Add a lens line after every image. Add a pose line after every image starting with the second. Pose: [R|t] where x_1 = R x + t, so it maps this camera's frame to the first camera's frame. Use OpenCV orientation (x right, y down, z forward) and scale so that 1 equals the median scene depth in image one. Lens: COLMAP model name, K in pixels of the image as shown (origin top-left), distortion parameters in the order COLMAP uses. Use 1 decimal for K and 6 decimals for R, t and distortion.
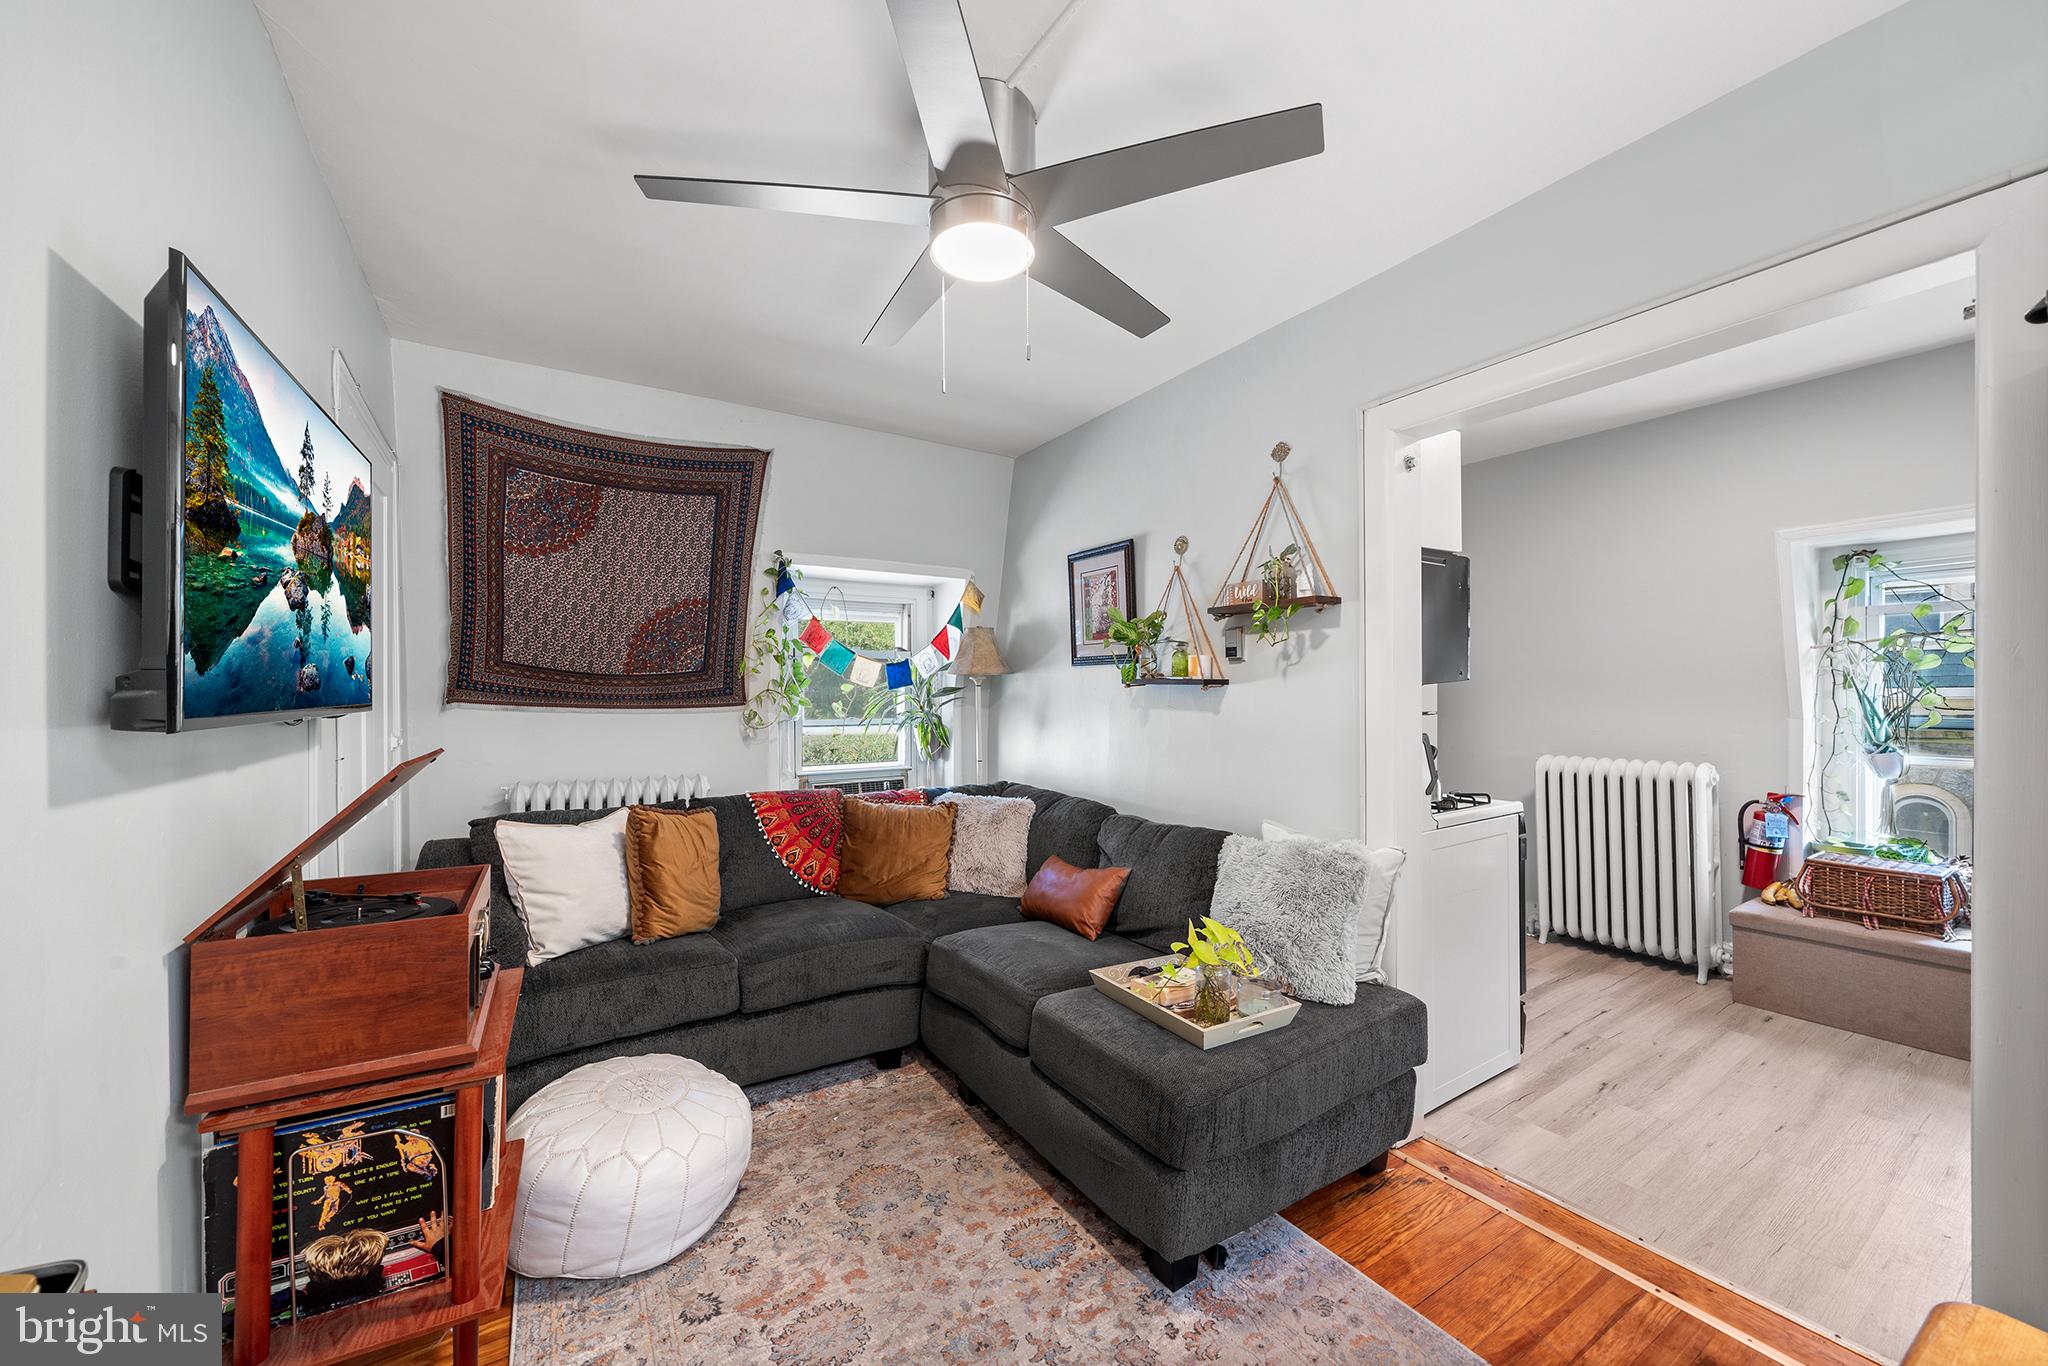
lens RADIAL K [[760.7, 0, 1021.8], [0, 760.7, 694.0], [0, 0, 1]] dist [-0.003562, -0.000134]
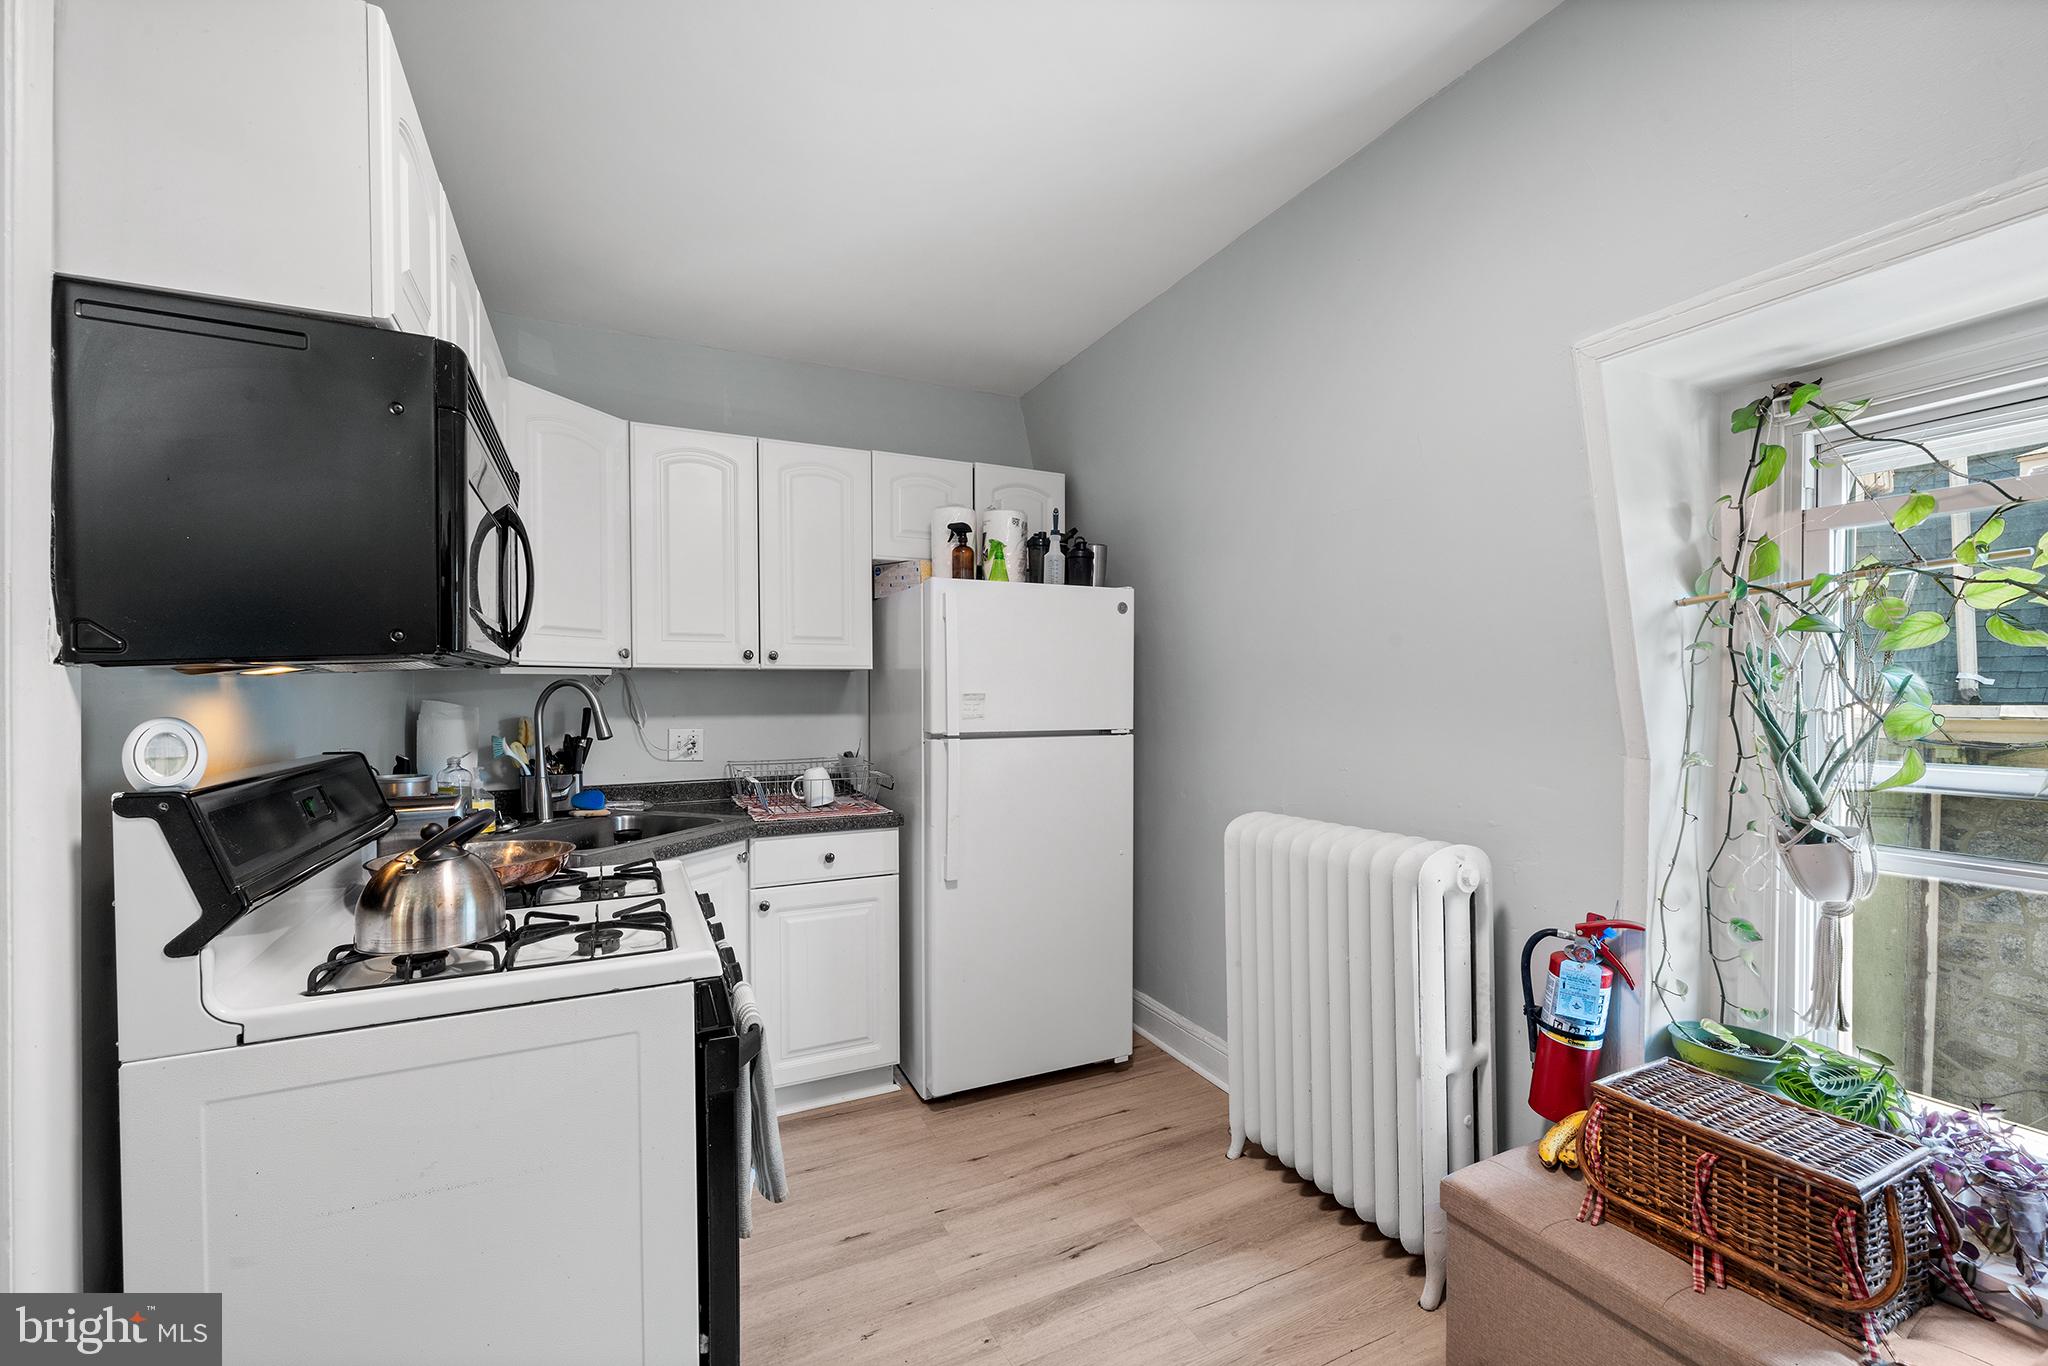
lens RADIAL K [[847.2, 0, 1022.5], [0, 847.2, 701.6], [0, 0, 1]] dist [-0.000990, -0.000088]
pose [[0.994760, 0.011592, -0.101578, 0.739072], [-0.010793, 0.999906, 0.008417, -0.002151], [0.101666, -0.007277, 0.994792, 0.474356]]
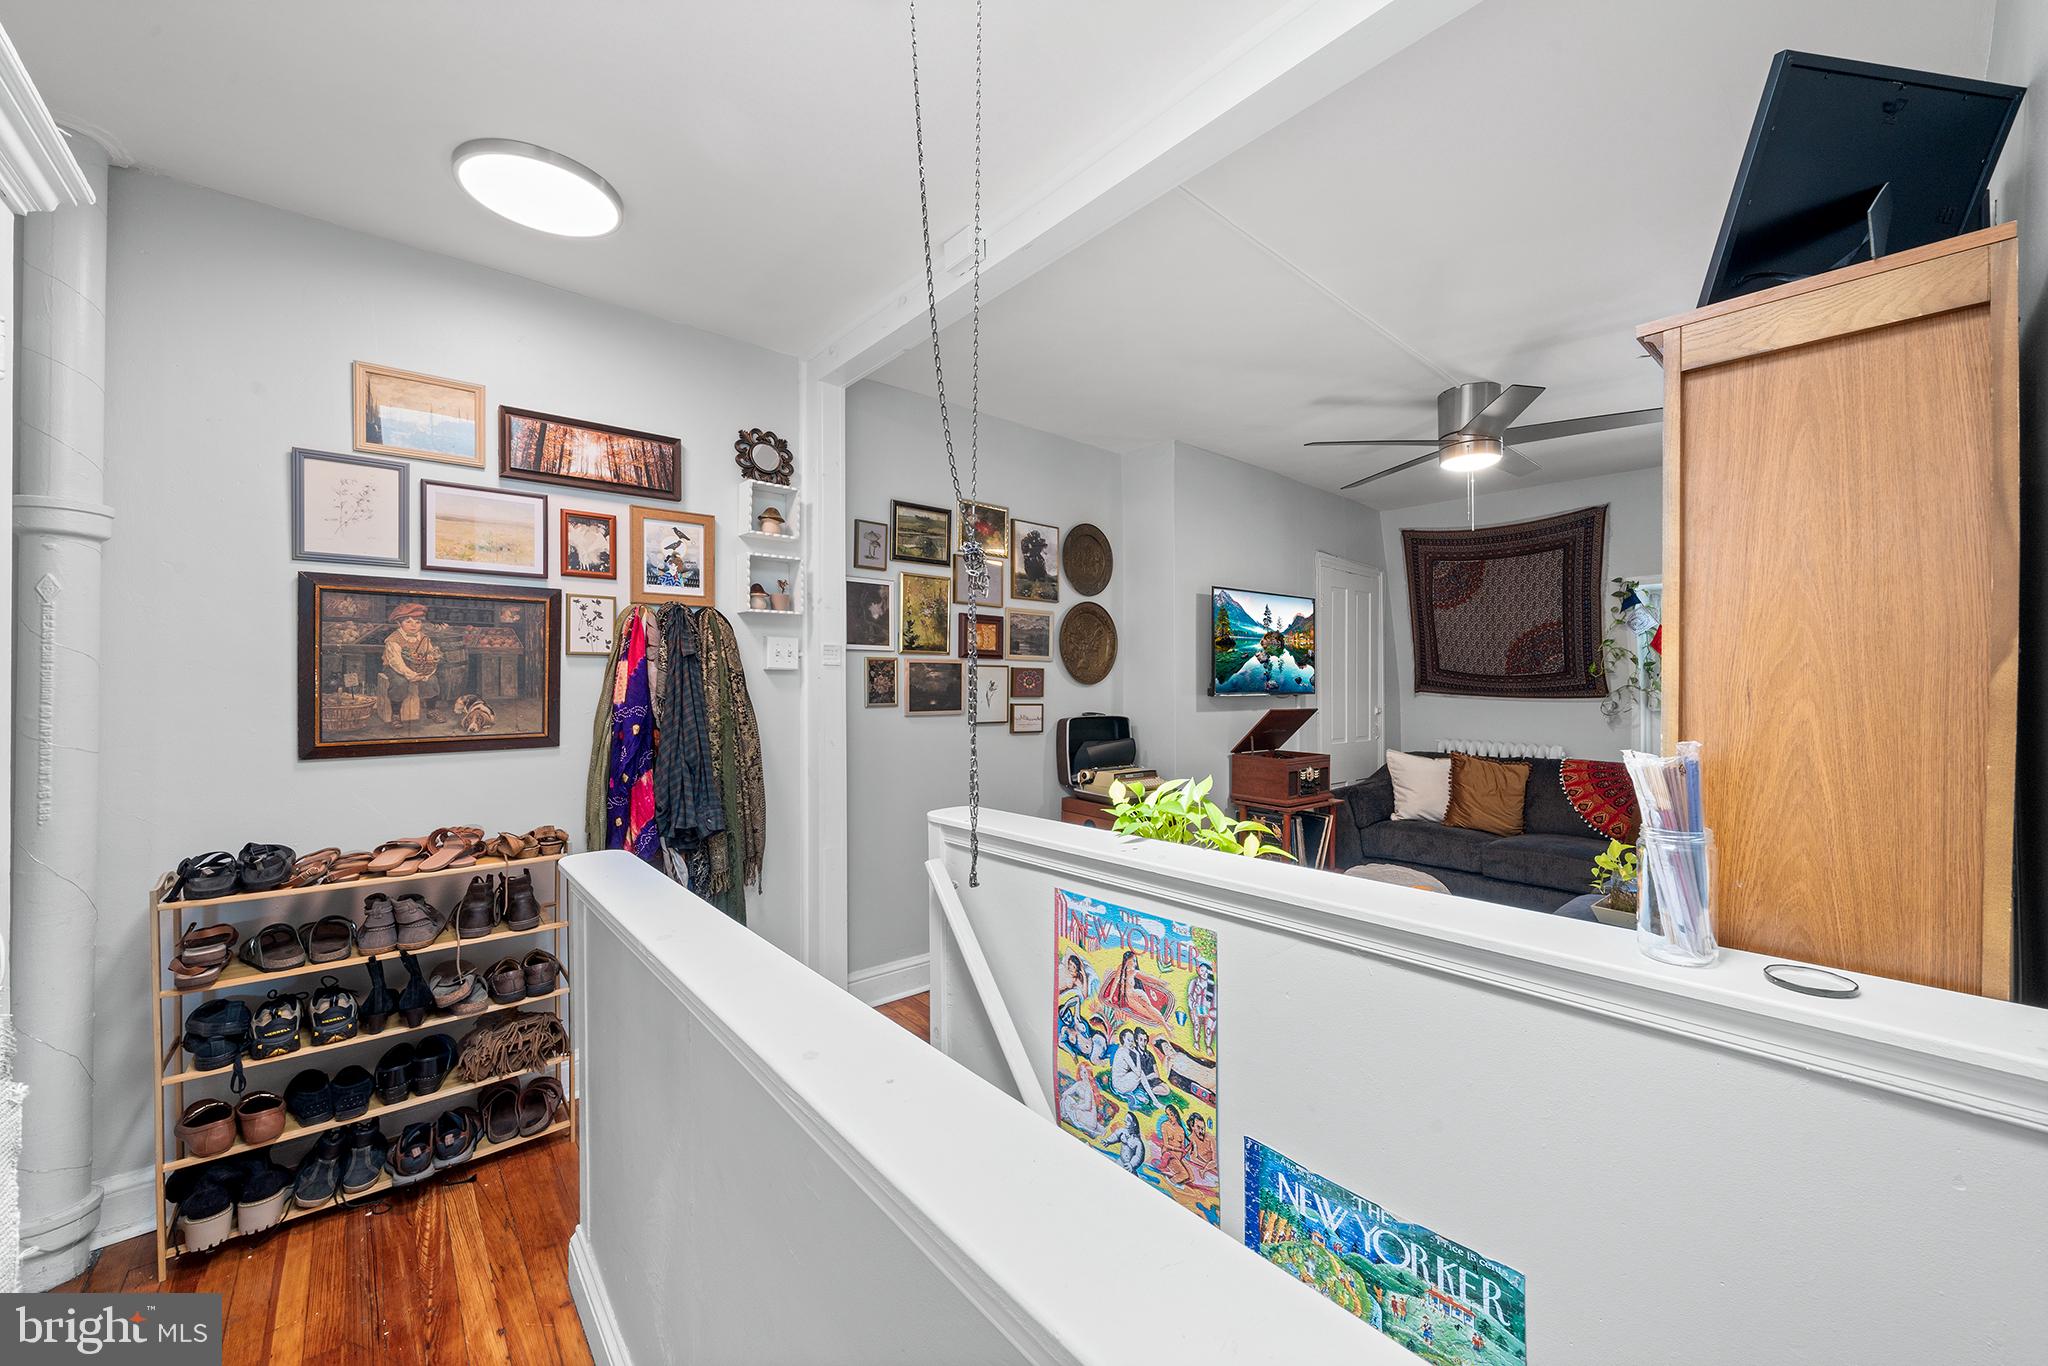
lens RADIAL K [[765.9, 0, 1024.0], [0, 765.9, 683.0], [0, 0, 1]] dist [-0.001380, -0.000017]
pose [[0.156266, 0.000795, -0.987715, 0.866665], [-0.003033, 0.999995, 0.000325, -0.007845], [0.987710, 0.002945, 0.156267, -0.216808]]
